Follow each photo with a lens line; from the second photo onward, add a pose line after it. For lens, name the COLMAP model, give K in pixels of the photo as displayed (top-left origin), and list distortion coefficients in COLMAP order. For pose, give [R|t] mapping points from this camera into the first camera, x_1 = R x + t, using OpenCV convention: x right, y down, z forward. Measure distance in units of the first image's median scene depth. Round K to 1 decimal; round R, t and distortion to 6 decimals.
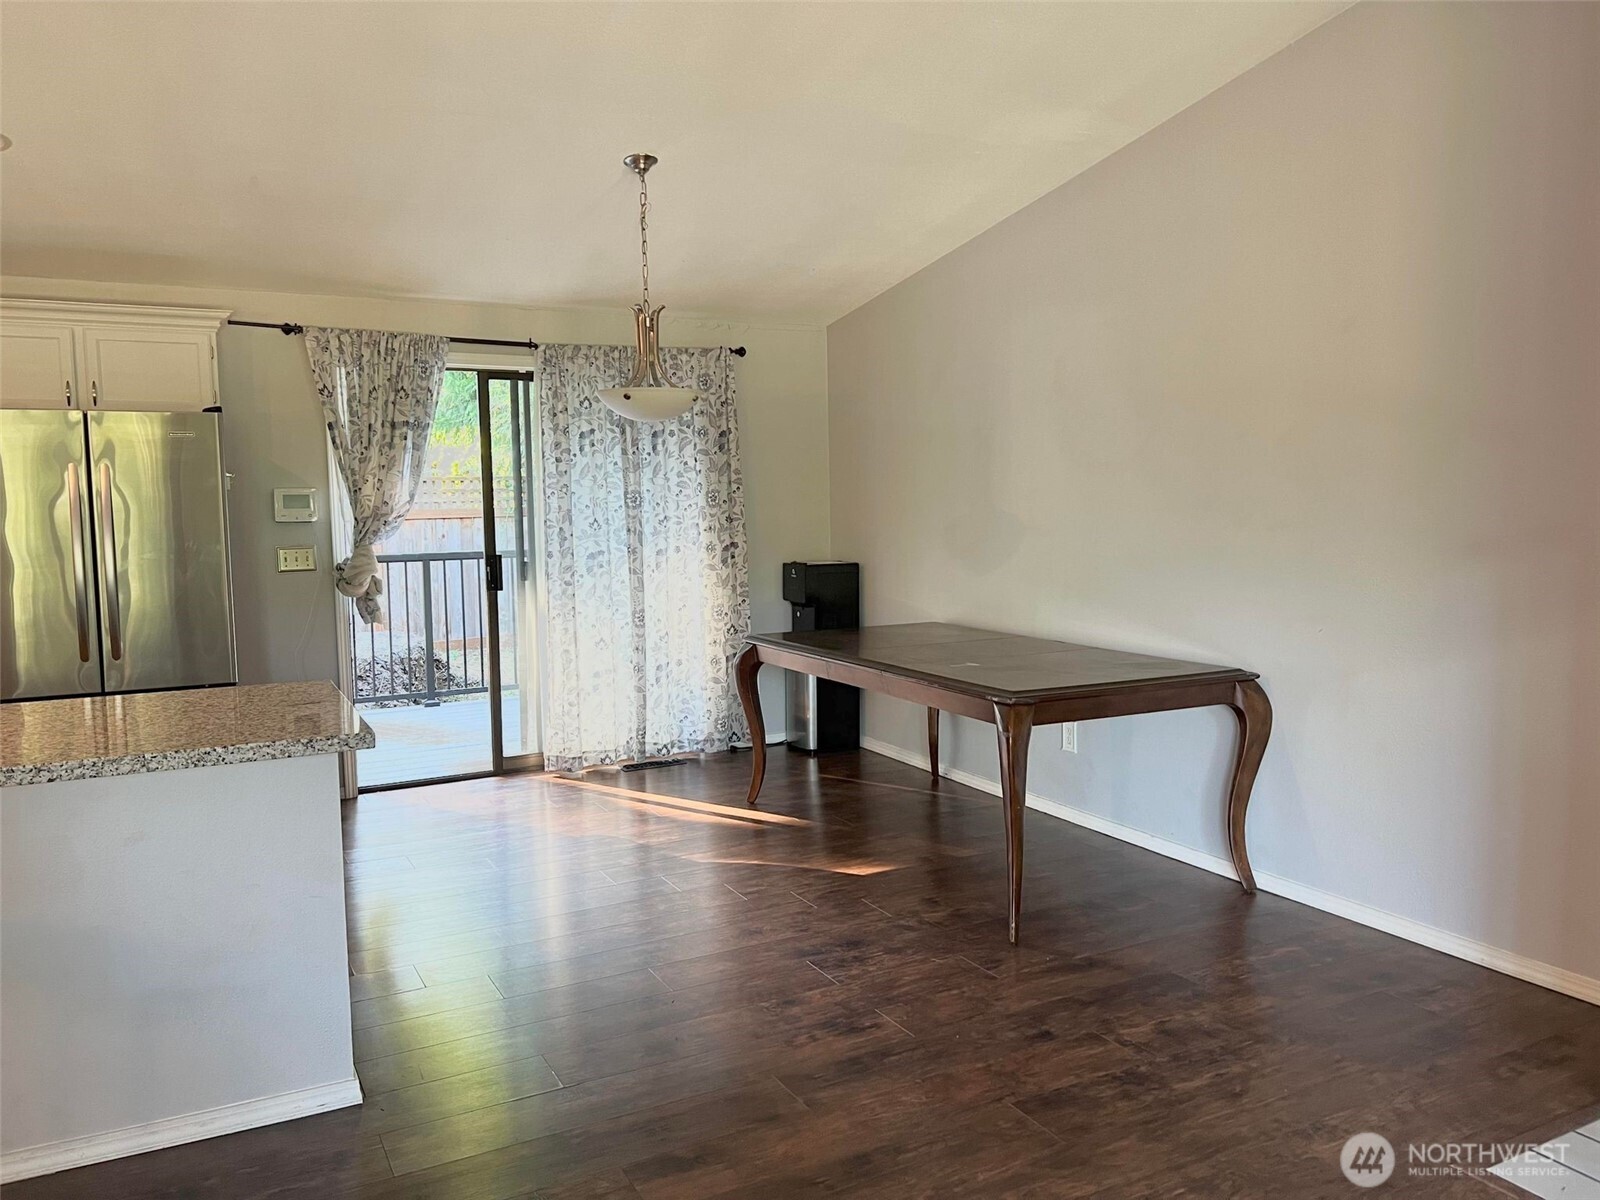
lens RADIAL K [[1202.8, 0, 803.2], [0, 1202.8, 597.3], [0, 0, 1]] dist [0.050106, -0.058799]
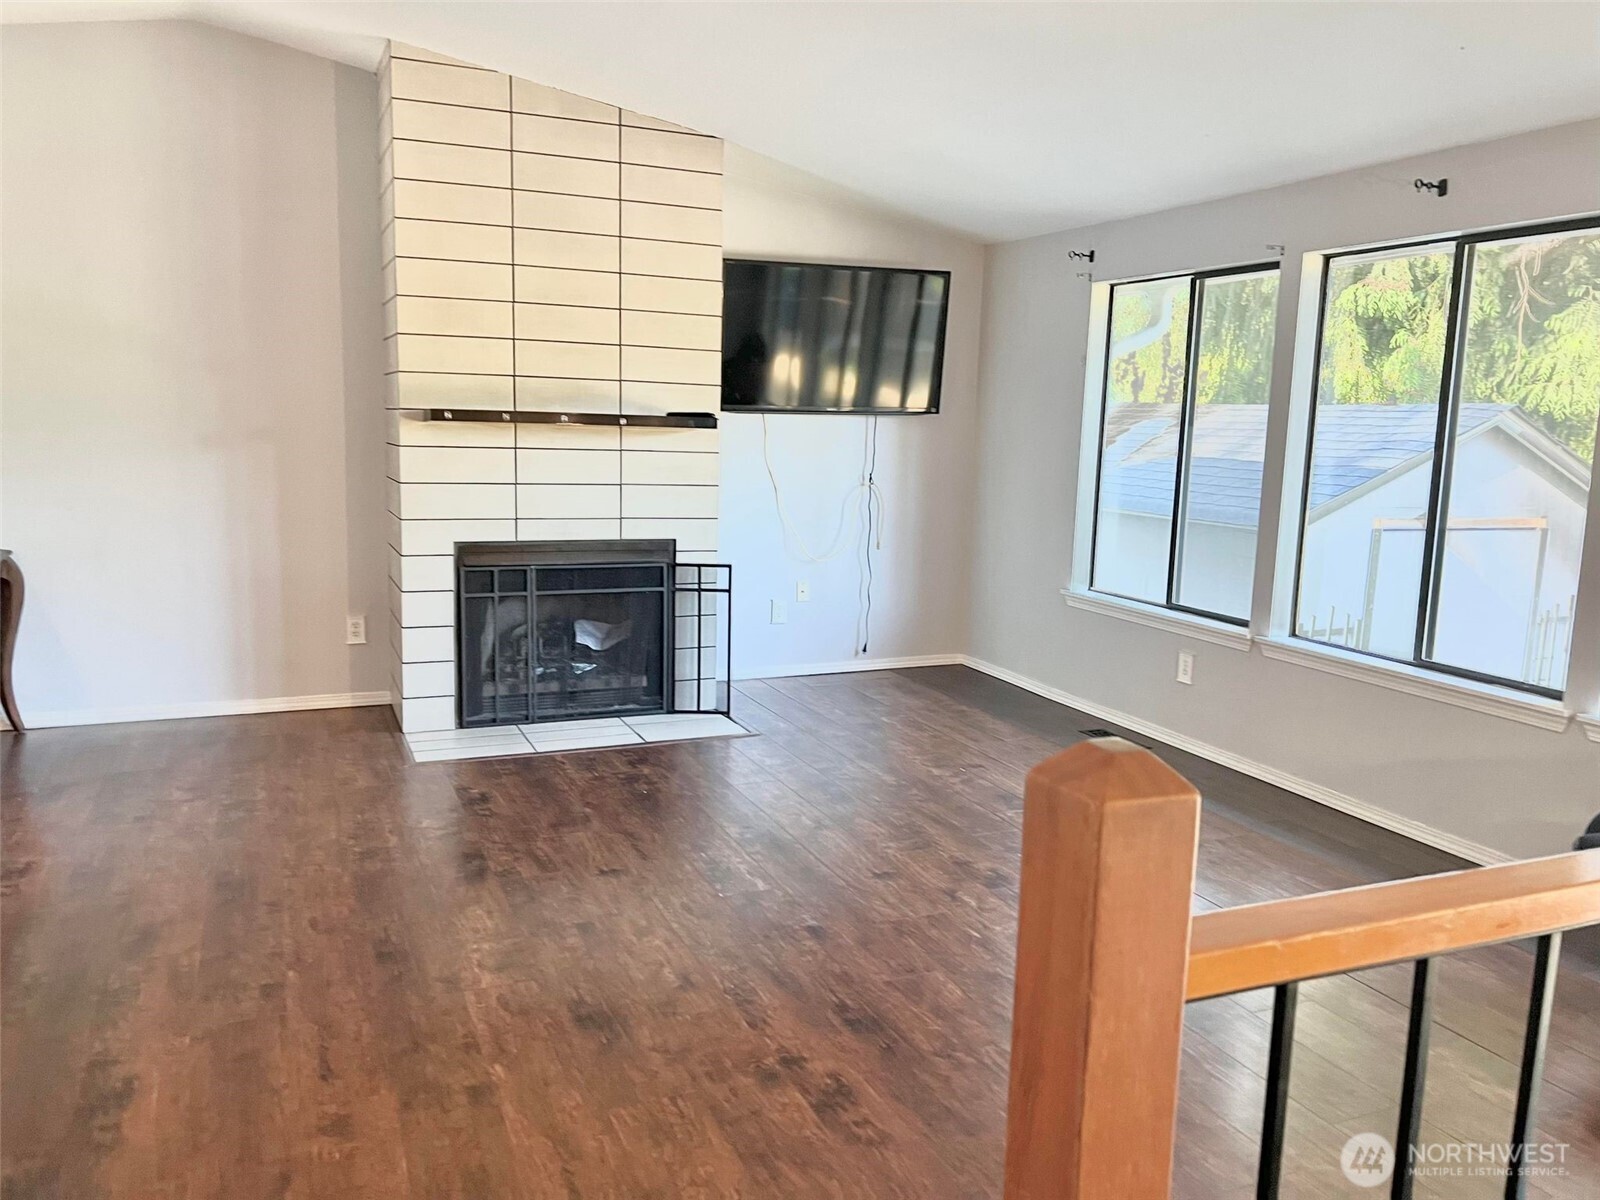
lens RADIAL K [[1202.8, 0, 792.8], [0, 1202.8, 593.6], [0, 0, 1]] dist [0.050106, -0.058799]
pose [[0.088814, -0.130637, 0.987444, -0.565703], [0.057161, 0.990396, 0.125887, -0.000636], [-0.994407, 0.045263, 0.095429, 0.093972]]
